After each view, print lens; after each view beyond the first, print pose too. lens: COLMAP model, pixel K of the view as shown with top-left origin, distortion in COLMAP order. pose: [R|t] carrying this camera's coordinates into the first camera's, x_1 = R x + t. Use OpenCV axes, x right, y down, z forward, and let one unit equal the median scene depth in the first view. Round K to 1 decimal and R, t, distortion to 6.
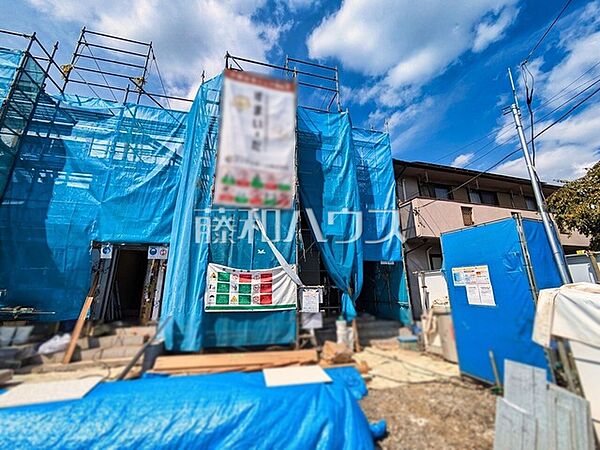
lens RADIAL K [[237.1, 0, 300.0], [0, 237.1, 225.0], [0, 0, 1]] dist [0.002278, 0.000534]
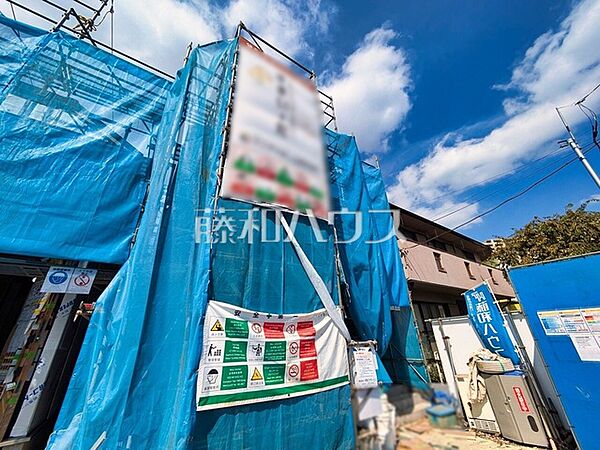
lens RADIAL K [[237.1, 0, 300.0], [0, 237.1, 225.0], [0, 0, 1]] dist [0.002278, 0.000534]
pose [[0.943768, 0.117814, 0.308905, -0.322715], [-0.055186, 0.977381, -0.204161, 0.082345], [-0.325970, 0.175633, 0.928922, 0.370363]]
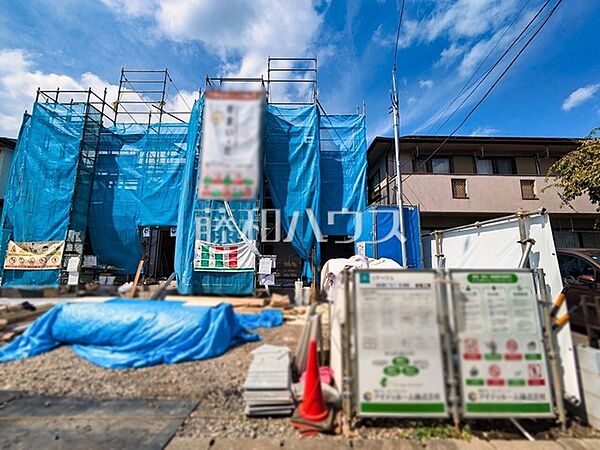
lens RADIAL K [[244.3, 0, 300.0], [0, 244.3, 225.0], [0, 0, 1]] dist [0.000482, 0.000294]
pose [[0.965459, -0.020637, -0.259735, 0.559652], [0.053818, 0.991156, 0.121297, -0.072228], [0.254935, -0.131085, 0.958032, -0.259173]]
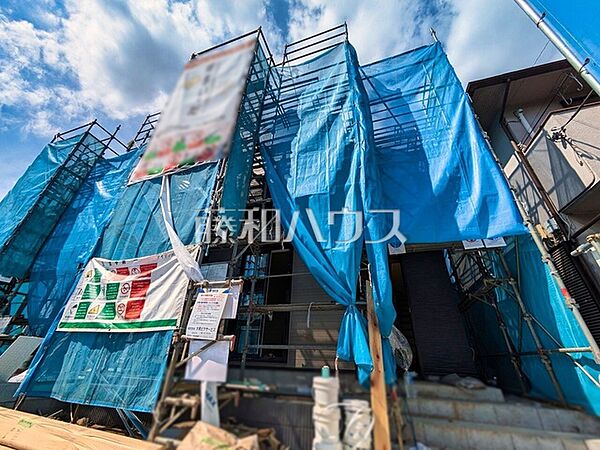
lens RADIAL K [[237.1, 0, 300.0], [0, 237.1, 225.0], [0, 0, 1]] dist [0.002278, 0.000534]
pose [[0.841080, -0.232755, -0.488272, 0.407462], [0.105539, 0.955951, -0.273895, 0.274683], [0.530514, 0.178836, 0.828597, 0.626186]]
